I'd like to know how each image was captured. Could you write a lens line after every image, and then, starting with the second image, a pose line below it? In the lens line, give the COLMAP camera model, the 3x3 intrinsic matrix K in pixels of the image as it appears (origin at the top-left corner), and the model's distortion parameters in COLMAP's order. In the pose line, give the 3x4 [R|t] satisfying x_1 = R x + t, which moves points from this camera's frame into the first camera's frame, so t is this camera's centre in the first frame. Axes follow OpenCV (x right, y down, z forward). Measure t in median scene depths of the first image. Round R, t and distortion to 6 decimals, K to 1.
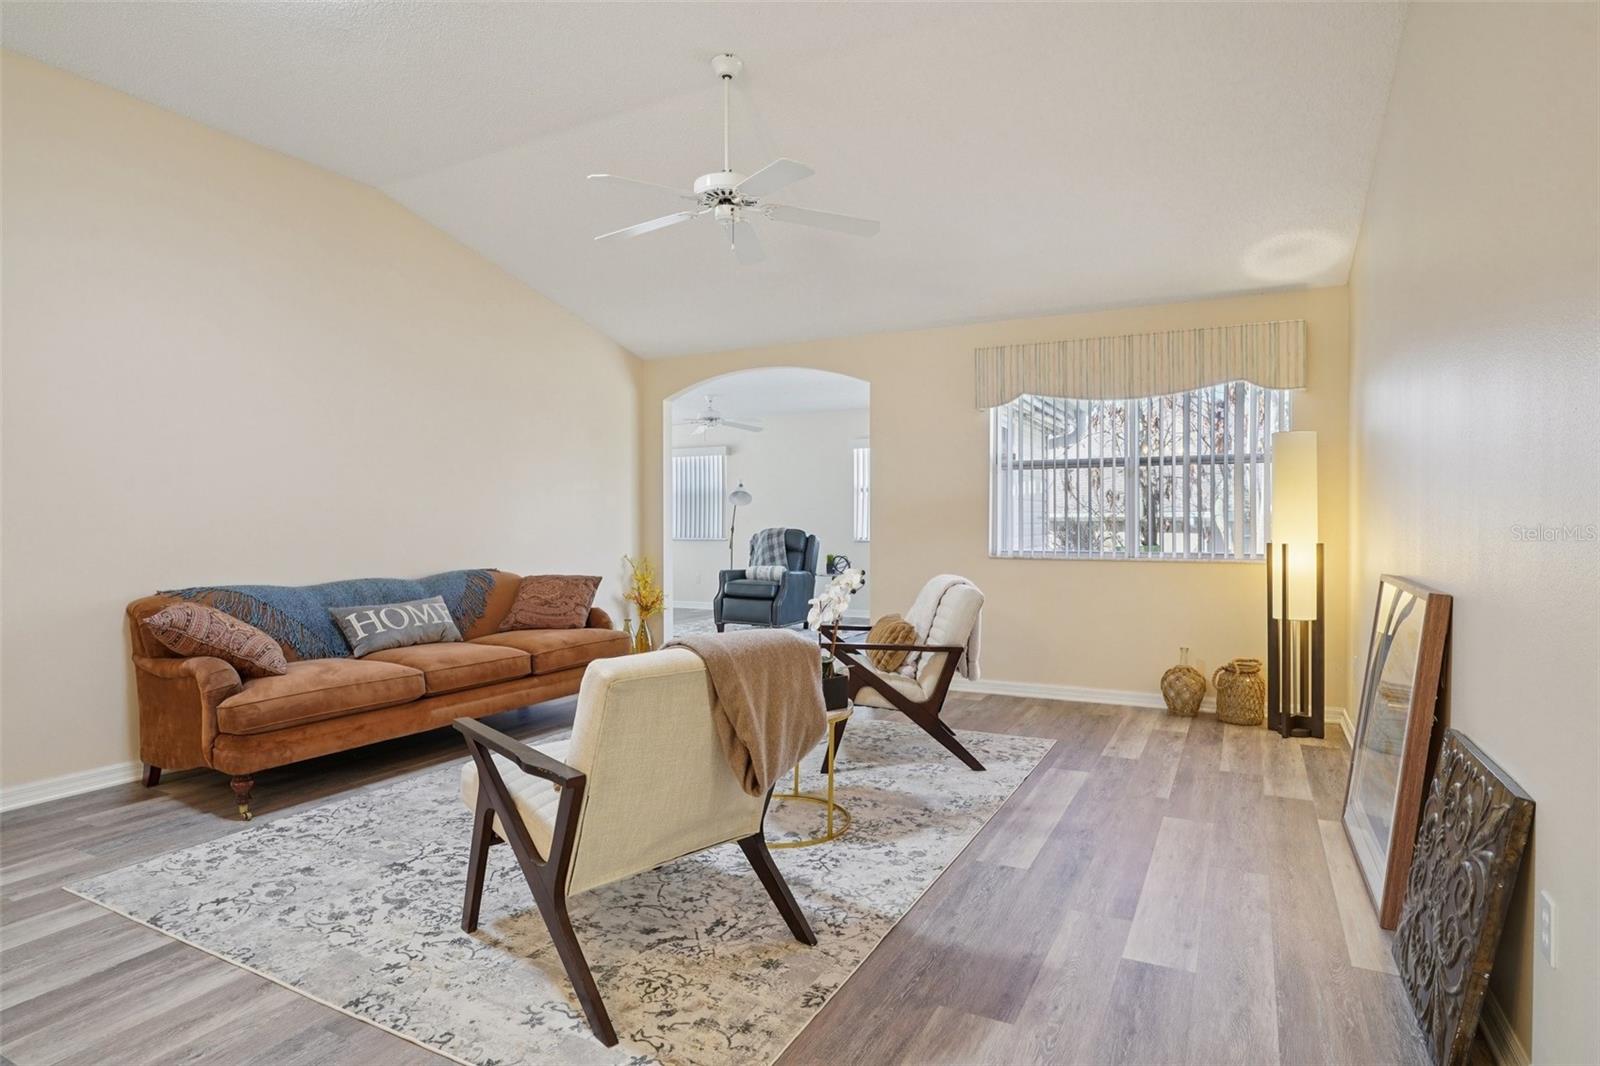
lens RADIAL K [[860.0, 0, 802.5], [0, 860.0, 545.2], [0, 0, 1]] dist [-0.060538, 0.039717]
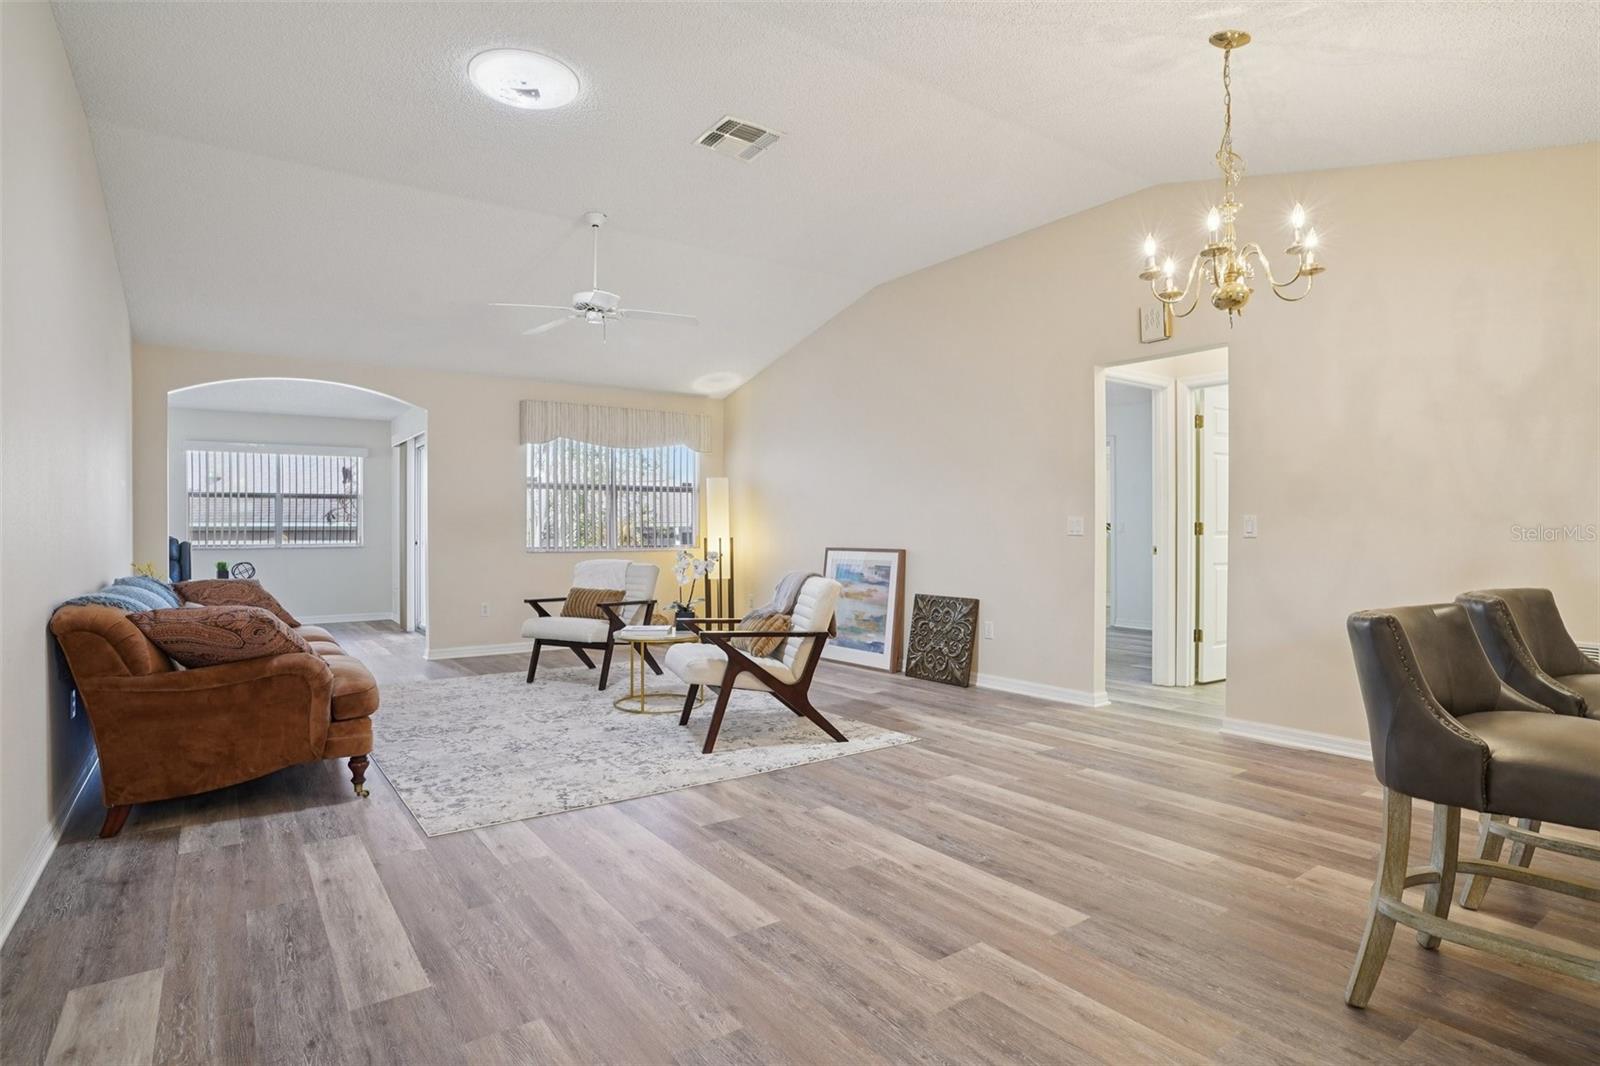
lens RADIAL K [[838.6, 0, 800.0], [0, 838.6, 533.0], [0, 0, 1]] dist [-0.067461, 0.039930]
pose [[0.445583, -0.000944, 0.895240, -1.279112], [0.026645, 0.999570, -0.012208, 0.019200], [-0.894844, 0.029294, 0.445417, 0.034096]]
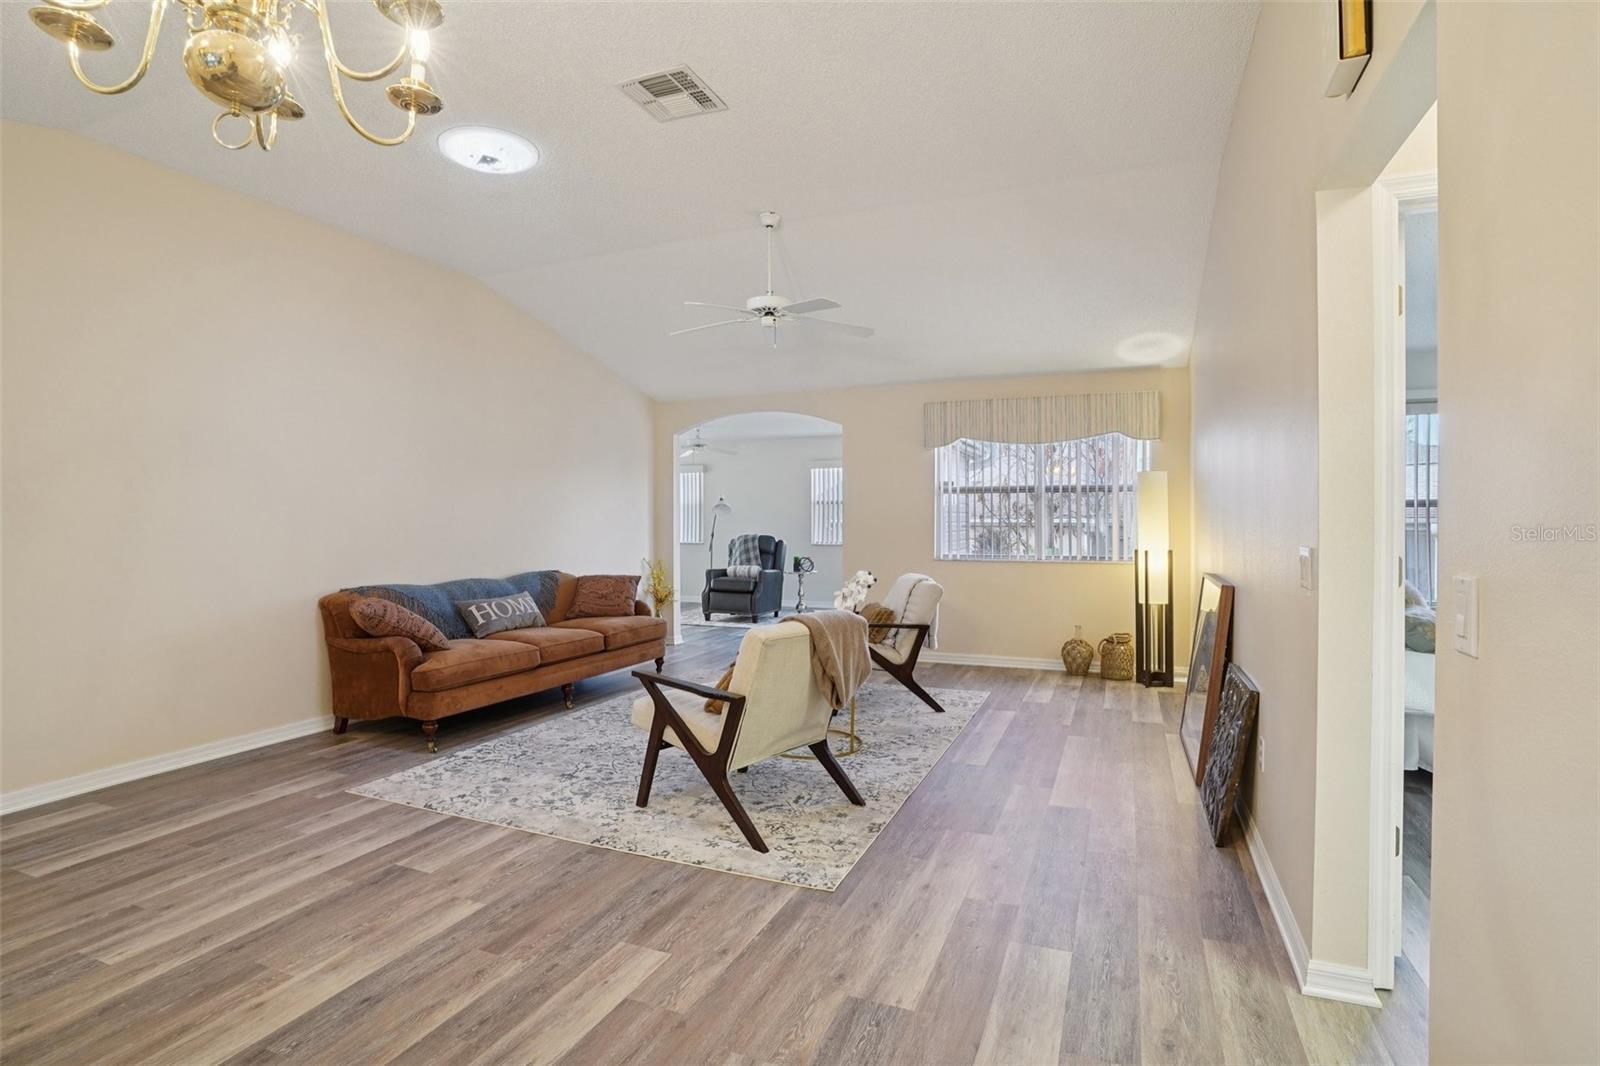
lens RADIAL K [[787.7, 0, 800.6], [0, 787.7, 535.3], [0, 0, 1]] dist [-0.077896, 0.035340]
pose [[0.996070, -0.001004, 0.088564, -0.158693], [0.001931, 0.999944, -0.010381, -0.019006], [-0.088549, 0.010511, 0.996016, -0.315836]]
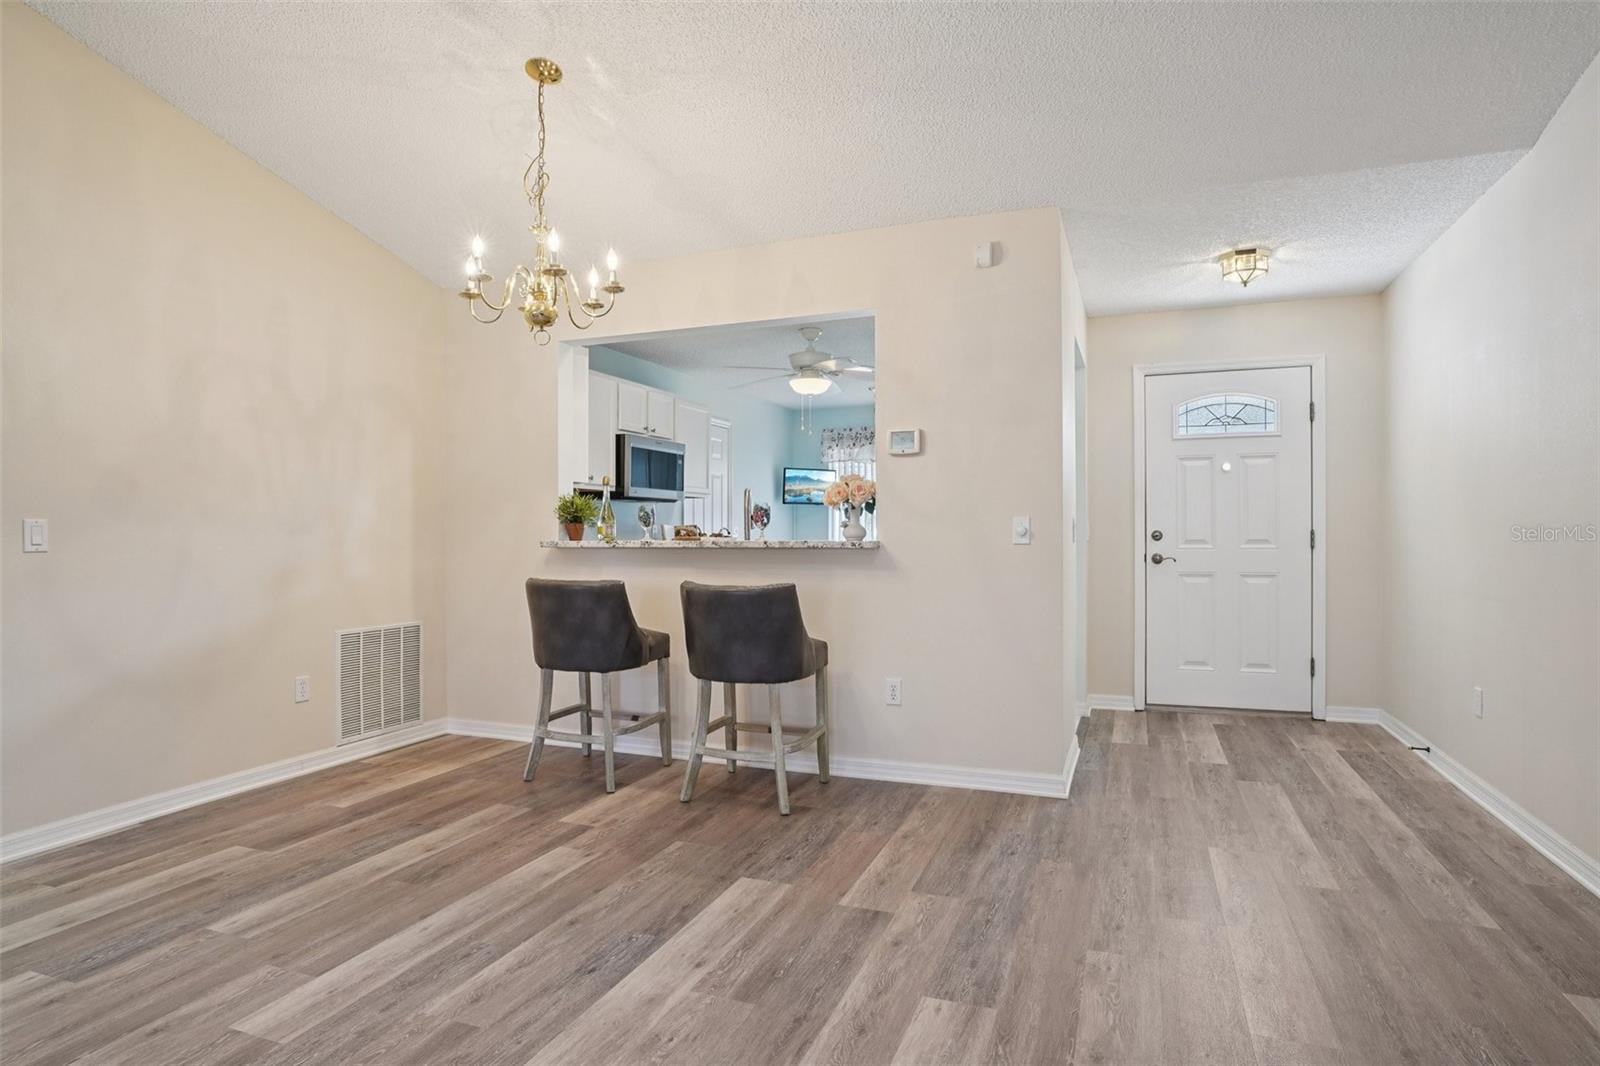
lens RADIAL K [[874.2, 0, 799.8], [0, 874.2, 526.6], [0, 0, 1]] dist [-0.057410, 0.039500]
pose [[-0.992892, 0.007306, -0.118794, -0.519343], [0.004879, 0.999774, 0.020713, -0.011573], [0.118919, 0.019986, -0.992703, 0.943847]]
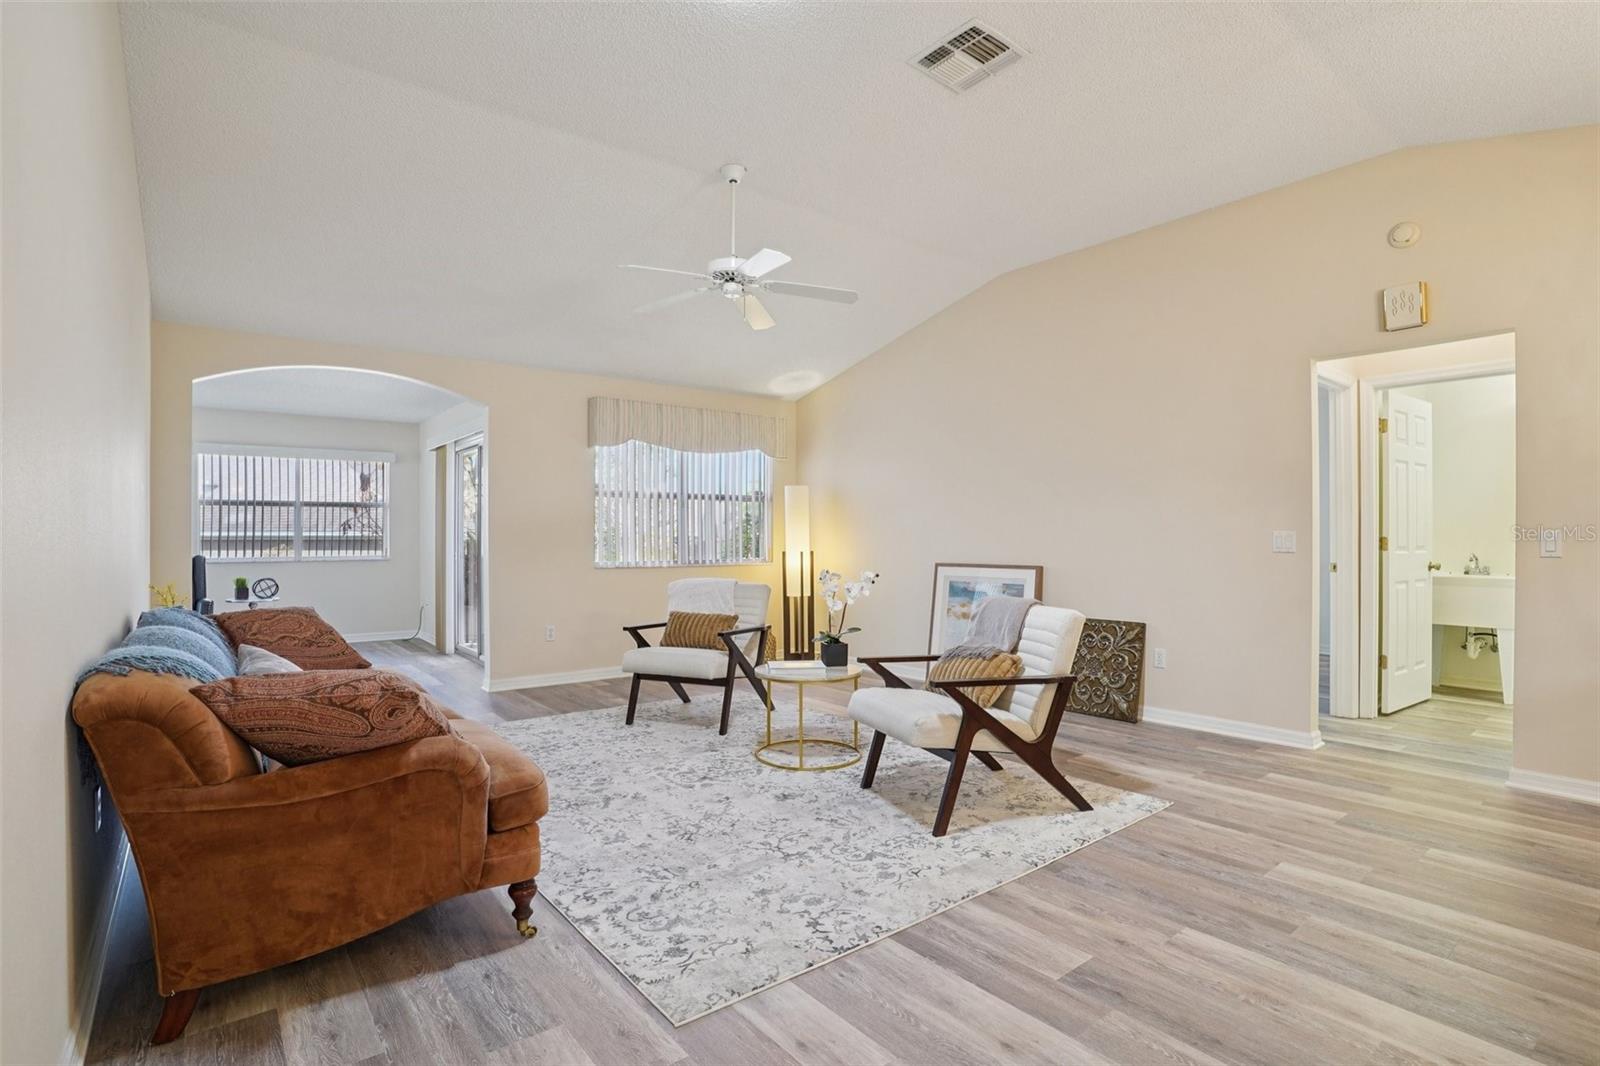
lens RADIAL K [[787.7, 0, 800.6], [0, 787.7, 535.3], [0, 0, 1]] dist [-0.077896, 0.035340]
pose [[0.399343, 0.005457, 0.916785, -1.129162], [0.026788, 0.999486, -0.017618, -0.007732], [-0.916410, 0.031594, 0.398992, 0.477651]]
